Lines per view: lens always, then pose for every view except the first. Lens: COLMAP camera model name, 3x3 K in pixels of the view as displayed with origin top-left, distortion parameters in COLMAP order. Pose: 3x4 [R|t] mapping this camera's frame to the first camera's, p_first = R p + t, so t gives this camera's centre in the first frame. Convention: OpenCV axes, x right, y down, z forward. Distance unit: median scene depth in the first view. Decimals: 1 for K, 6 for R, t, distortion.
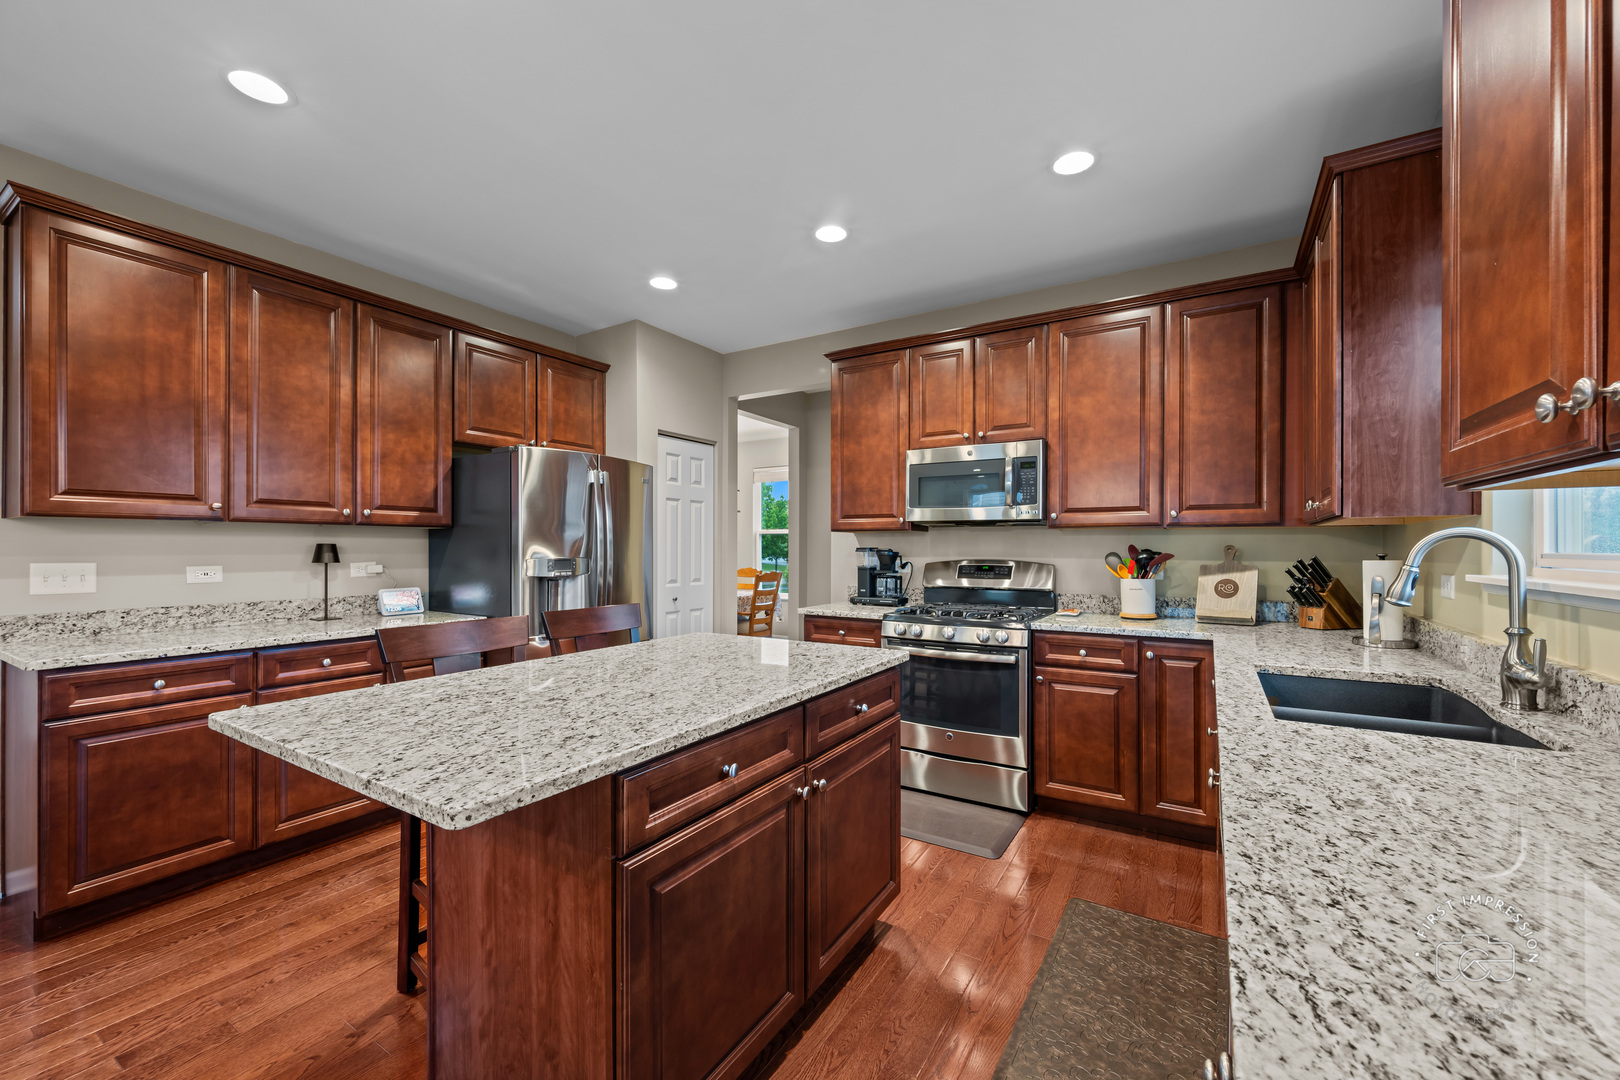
lens RADIAL K [[640.2, 0, 813.4], [0, 640.2, 541.5], [0, 0, 1]] dist [-0.000267, -0.000007]
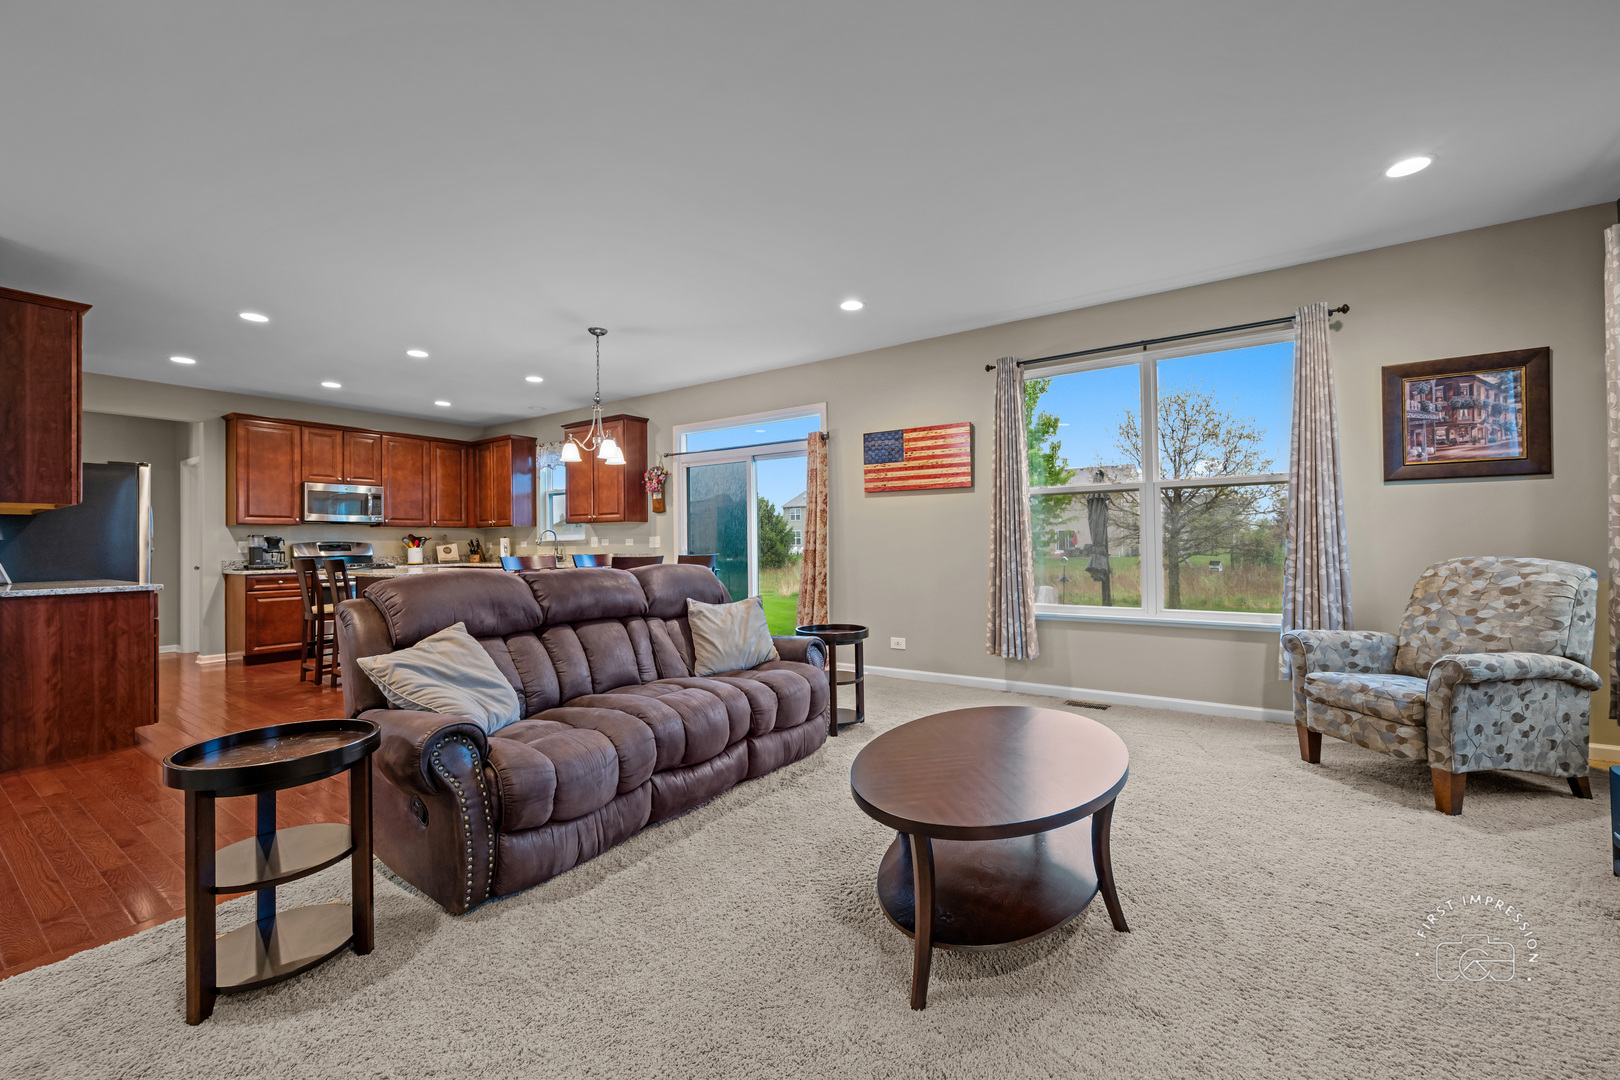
lens RADIAL K [[640.2, 0, 811.2], [0, 640.2, 539.5], [0, 0, 1]] dist [-0.000267, -0.000007]
pose [[0.054059, 0.005745, 0.998521, -1.925180], [0.005968, 0.999964, -0.006076, 0.051309], [-0.998520, 0.006288, 0.054022, -0.670113]]
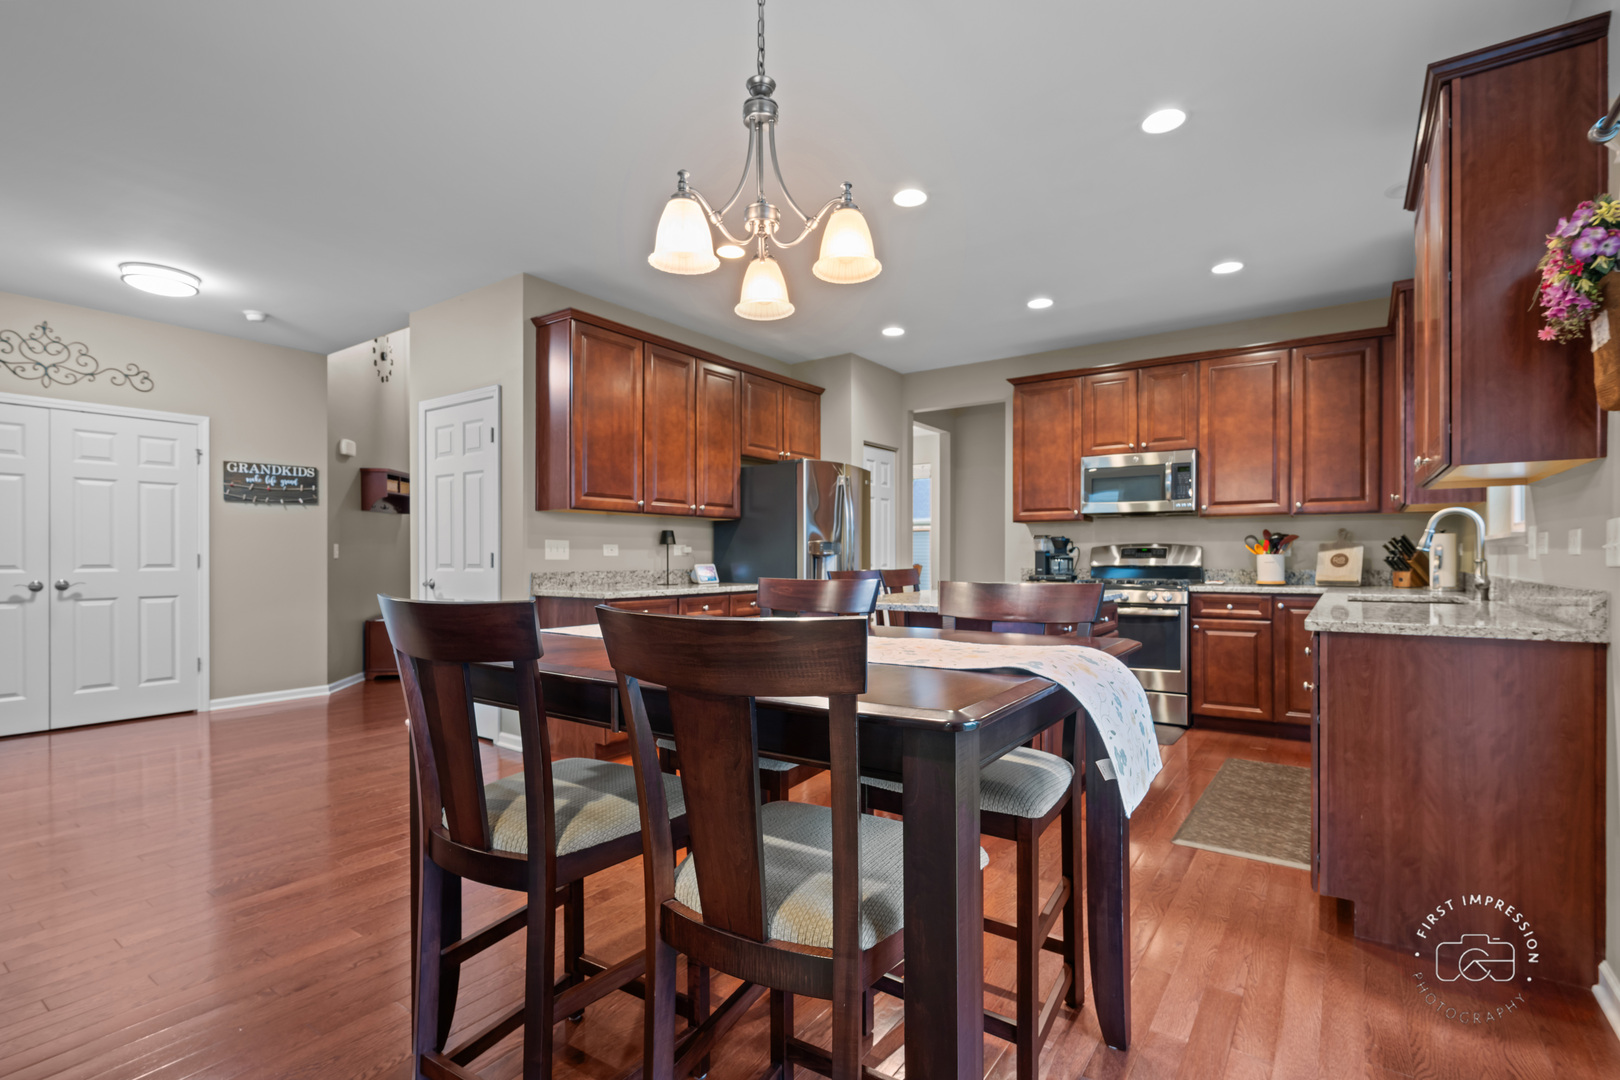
lens RADIAL K [[764.5, 0, 805.5], [0, 764.5, 549.8], [0, 0, 1]] dist [-0.002708, -0.001116]
pose [[0.997749, -0.002418, -0.067009, -0.355018], [0.002533, 0.999995, 0.001627, 0.044266], [0.067005, -0.001793, 0.997751, -0.653848]]
